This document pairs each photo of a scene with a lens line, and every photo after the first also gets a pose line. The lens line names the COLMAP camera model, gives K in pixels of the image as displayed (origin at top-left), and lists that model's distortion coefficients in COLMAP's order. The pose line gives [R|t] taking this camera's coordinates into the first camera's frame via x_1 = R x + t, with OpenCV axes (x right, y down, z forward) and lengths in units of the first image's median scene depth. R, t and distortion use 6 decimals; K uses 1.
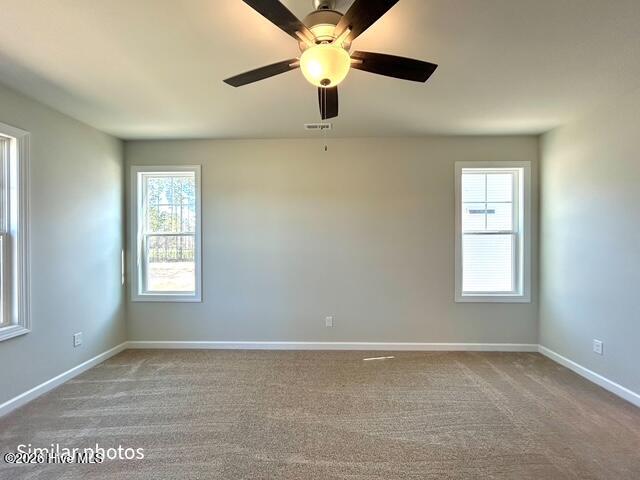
lens RADIAL K [[256.5, 0, 320.0], [0, 256.5, 240.0], [0, 0, 1]] dist [0.001630, 0.000335]
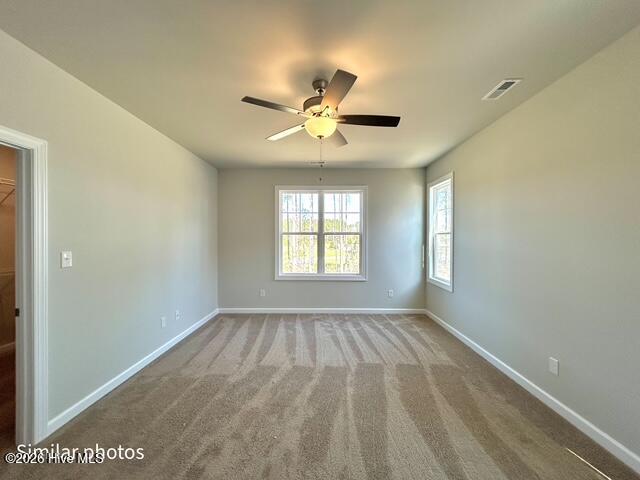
lens RADIAL K [[256.5, 0, 320.0], [0, 256.5, 240.0], [0, 0, 1]] dist [0.001630, 0.000335]
pose [[0.024438, 0.017224, -0.999553, 0.971490], [-0.005972, 0.999836, 0.017082, -0.008706], [0.999684, 0.005552, 0.024537, 0.579522]]
